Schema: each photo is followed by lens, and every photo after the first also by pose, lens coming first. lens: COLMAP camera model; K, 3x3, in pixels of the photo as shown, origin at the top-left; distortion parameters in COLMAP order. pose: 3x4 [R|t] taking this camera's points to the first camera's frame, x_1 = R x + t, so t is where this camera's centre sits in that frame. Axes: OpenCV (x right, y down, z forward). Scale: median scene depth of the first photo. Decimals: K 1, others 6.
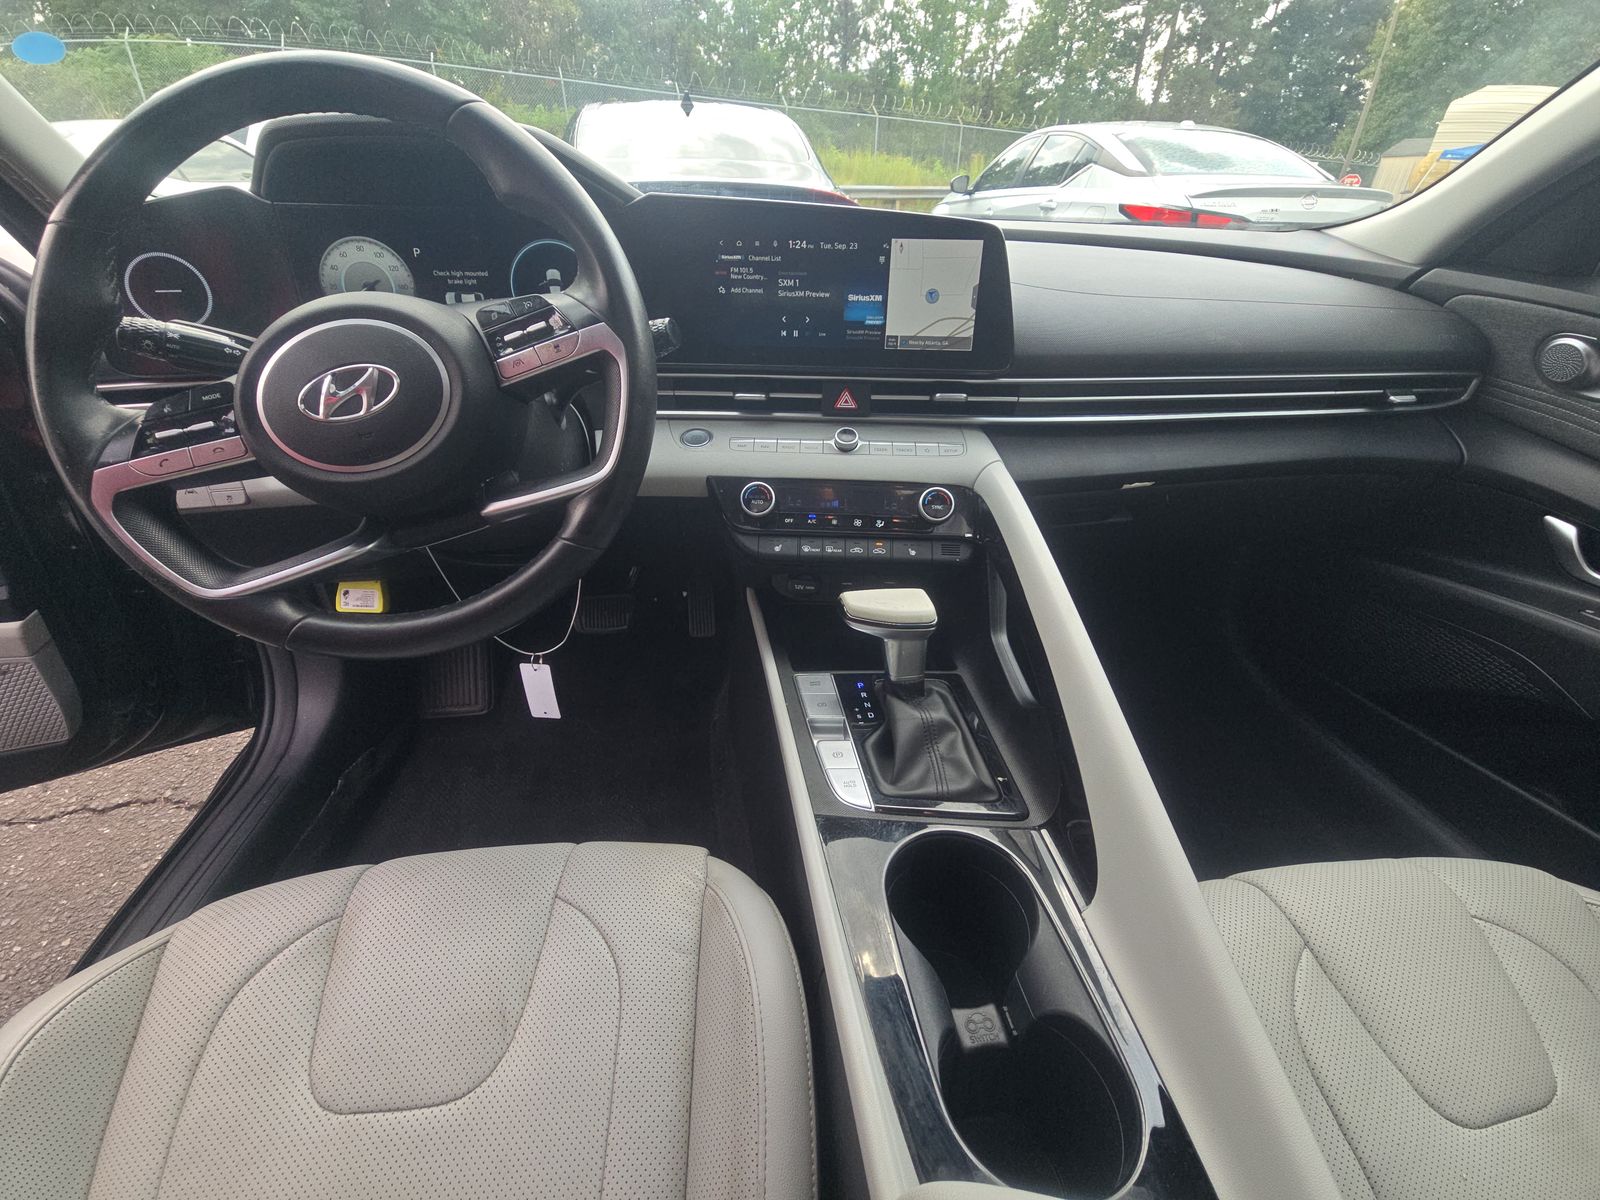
lens RADIAL K [[639.8, 0, 810.6], [0, 639.8, 606.9], [0, 0, 1]] dist [0.002155, -0.000409]
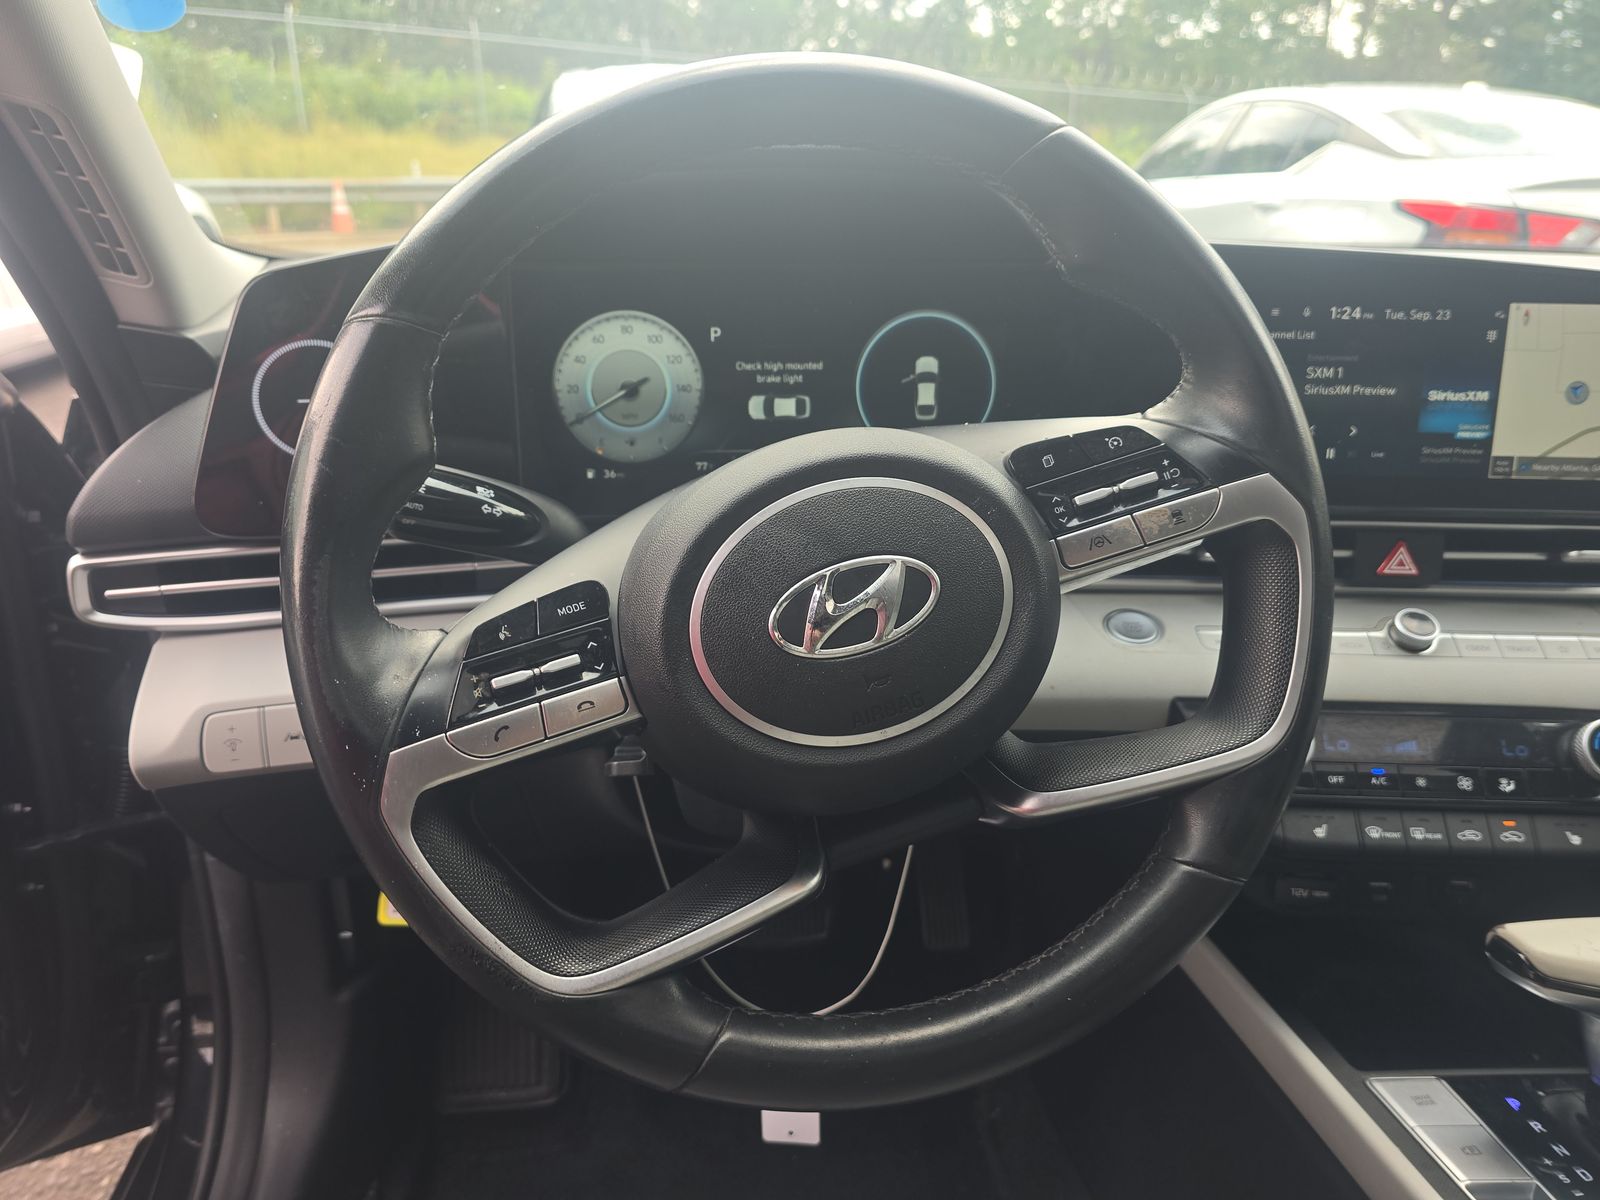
lens RADIAL K [[1082.8, 0, 794.7], [0, 1082.8, 615.6], [0, 0, 1]] dist [0.022039, -0.023345]
pose [[0.999870, -0.003970, -0.015600, -0.479486], [0.000891, 0.981273, -0.192620, -0.093783], [0.016072, 0.192581, 0.981149, 0.058501]]
